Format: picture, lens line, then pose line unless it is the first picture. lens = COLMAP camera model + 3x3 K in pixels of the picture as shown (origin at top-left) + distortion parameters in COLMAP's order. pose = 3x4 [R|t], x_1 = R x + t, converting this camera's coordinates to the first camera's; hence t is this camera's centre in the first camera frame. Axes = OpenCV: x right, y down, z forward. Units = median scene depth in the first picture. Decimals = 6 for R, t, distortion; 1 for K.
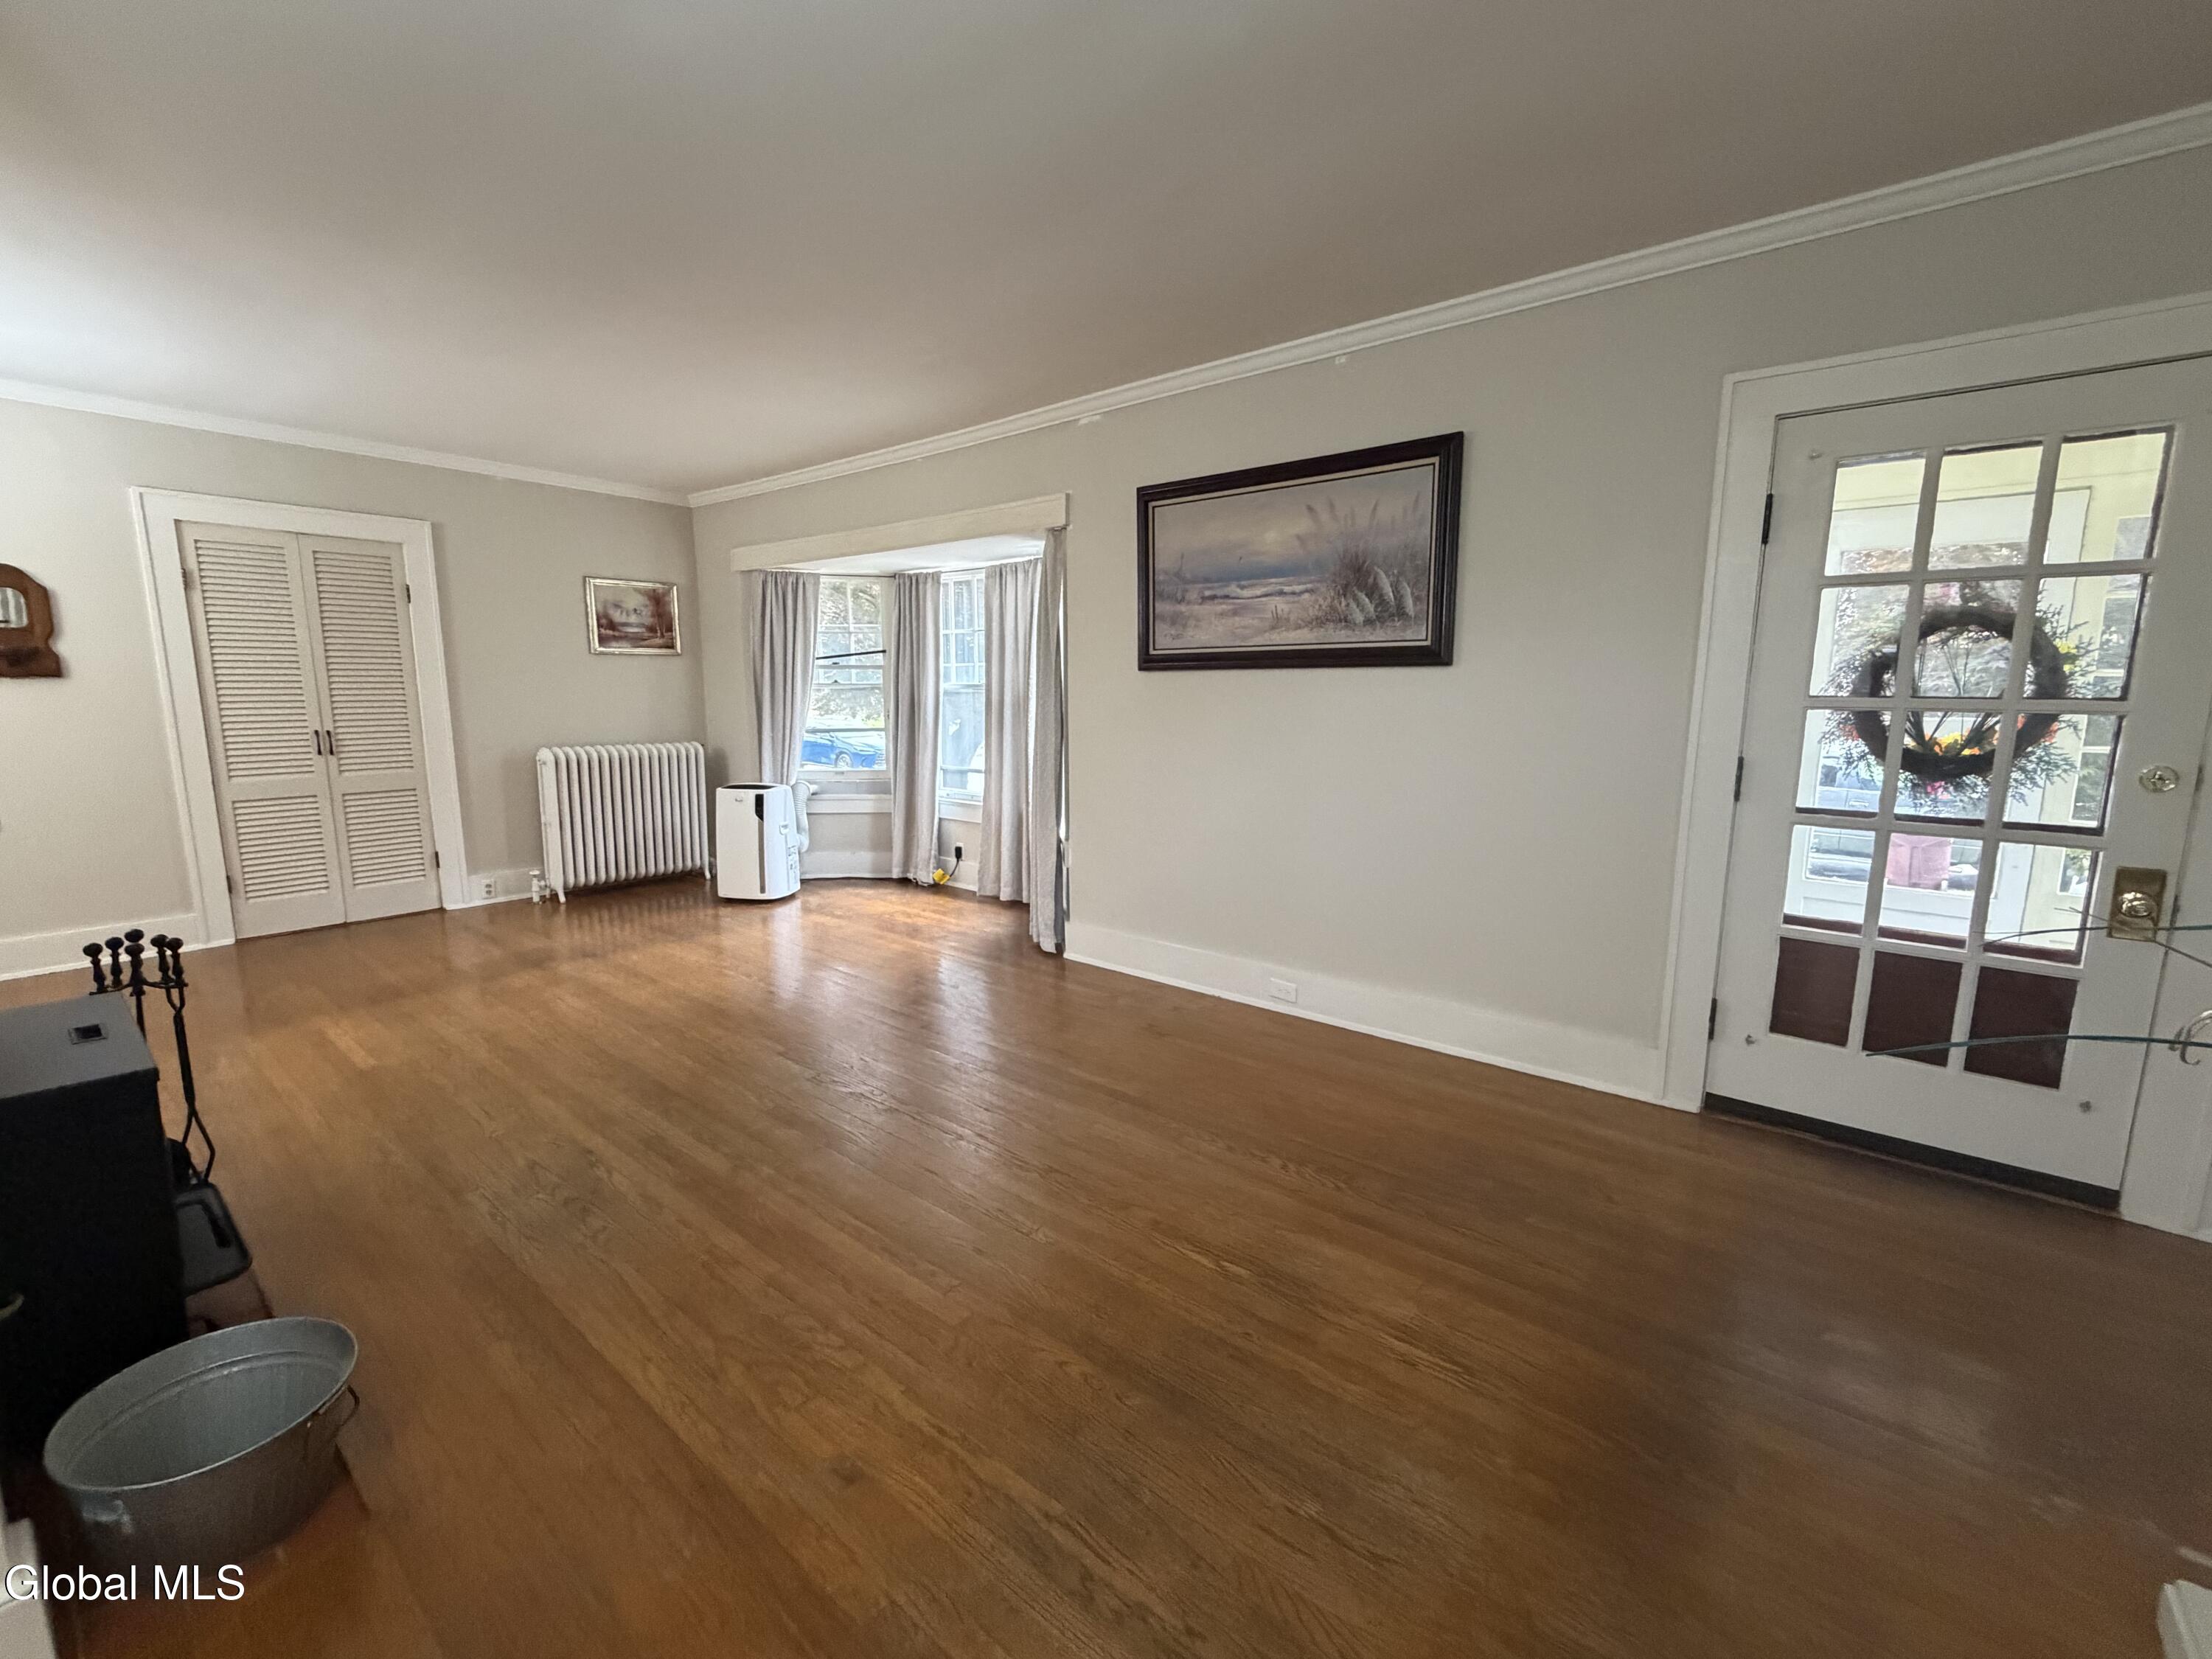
lens RADIAL K [[924.9, 0, 1106.0], [0, 924.9, 829.5], [0, 0, 1]] dist [0.000974, 0.000058]
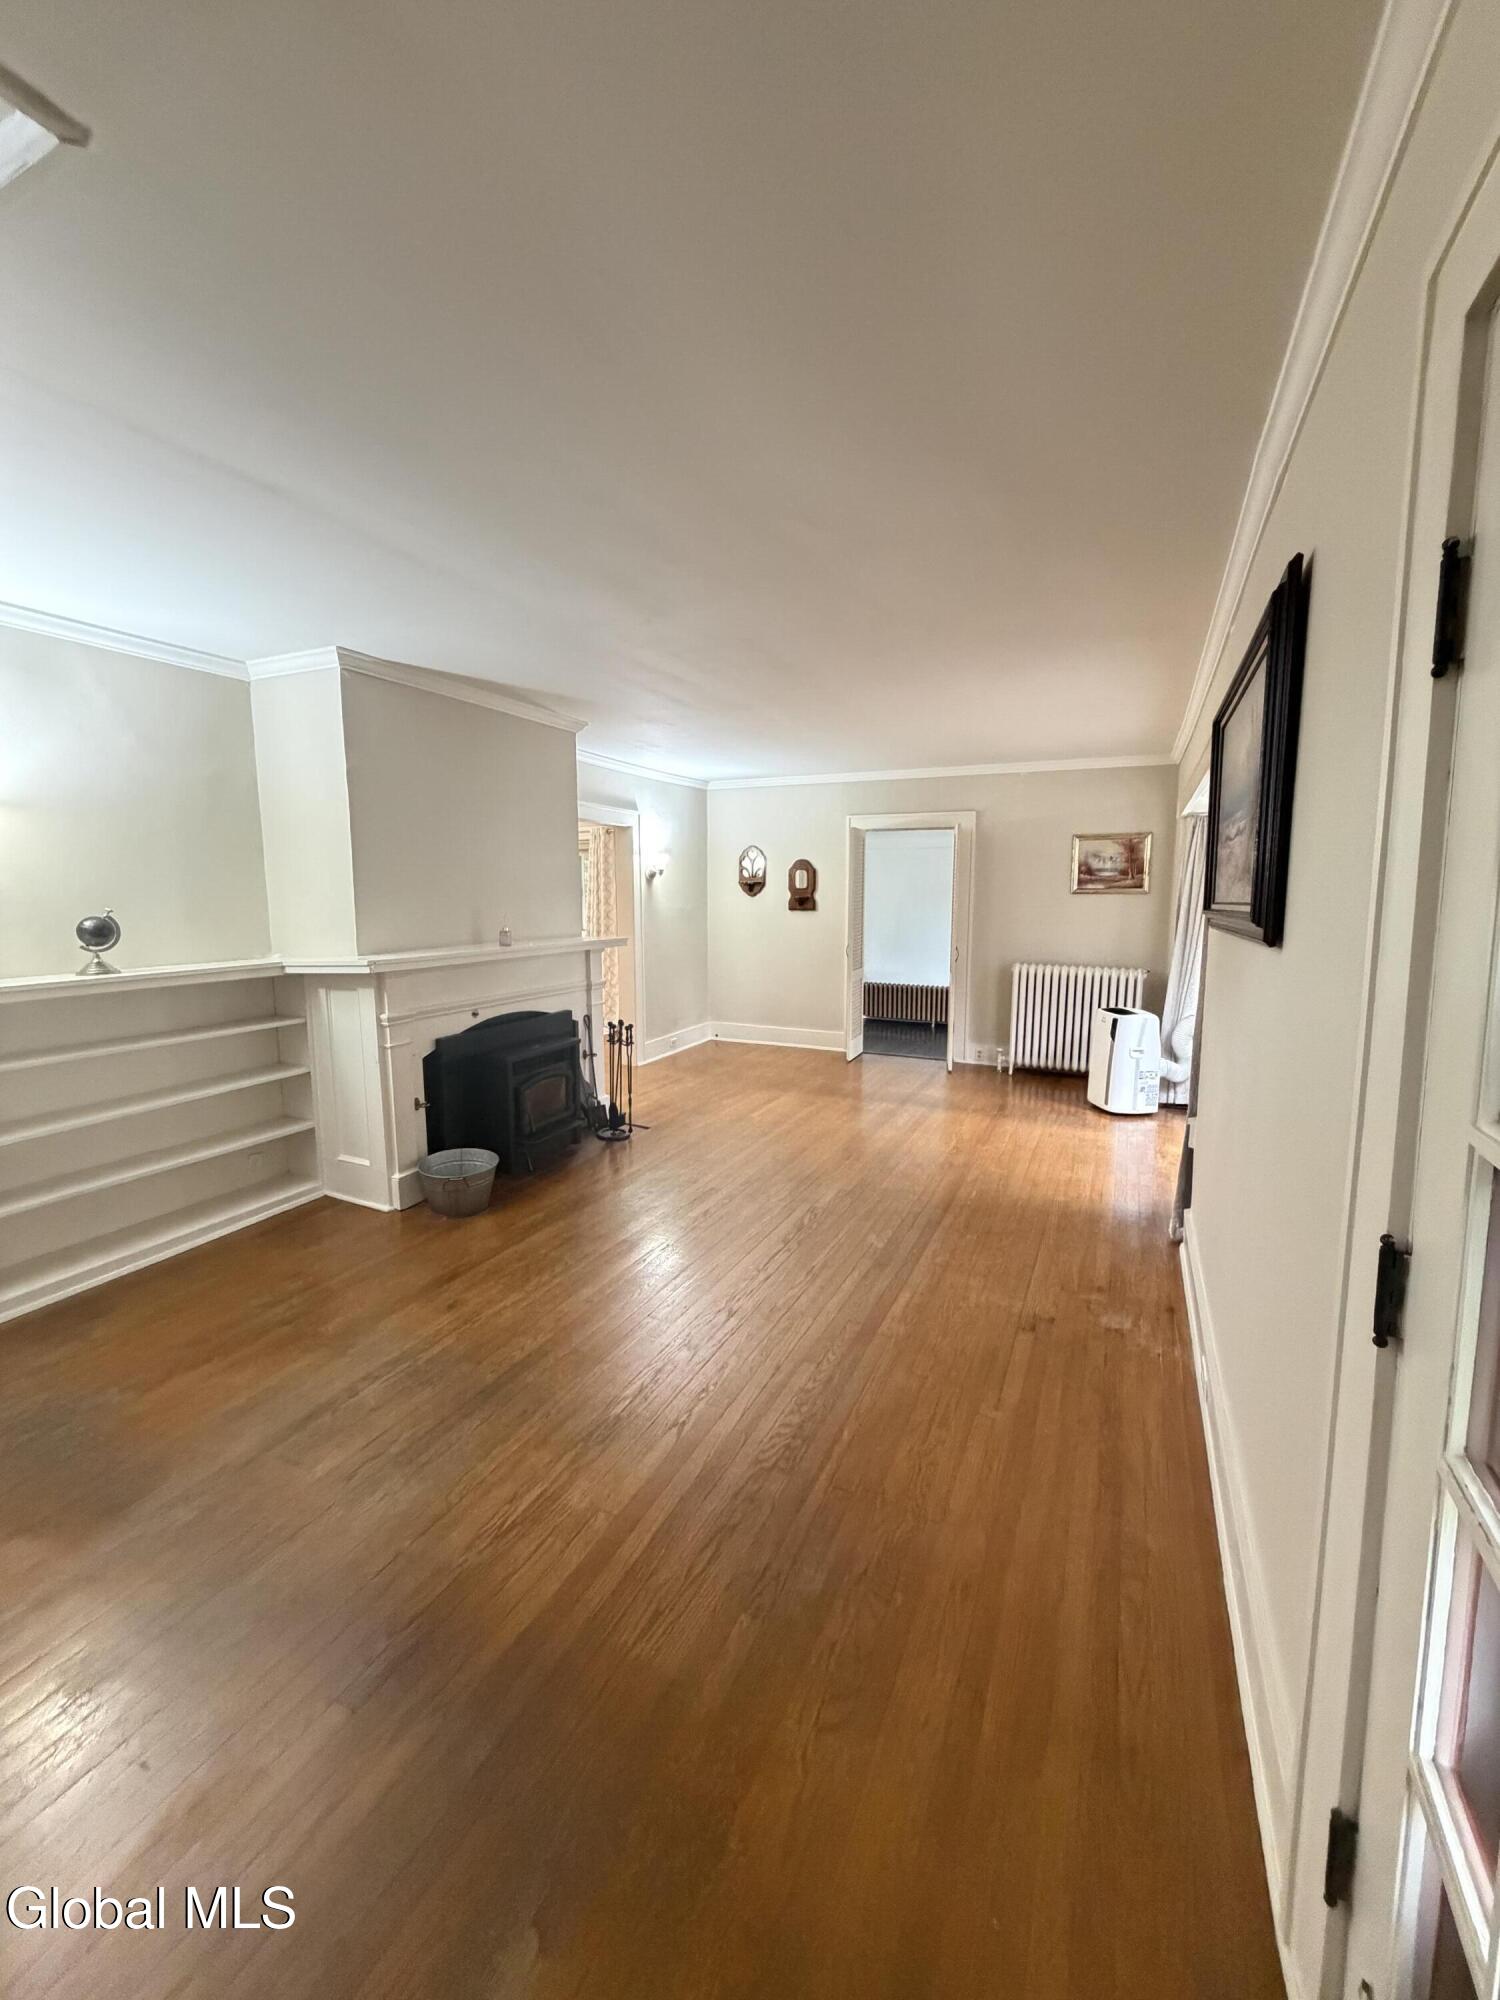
lens RADIAL K [[805.5, 0, 751.4], [0, 805.5, 993.5], [0, 0, 1]] dist [0.000940, 0.000698]
pose [[0.227901, 0.117706, -0.966544, 0.470900], [-0.153305, 0.984623, 0.083760, -0.081910], [0.961540, 0.129087, 0.242441, 0.327670]]
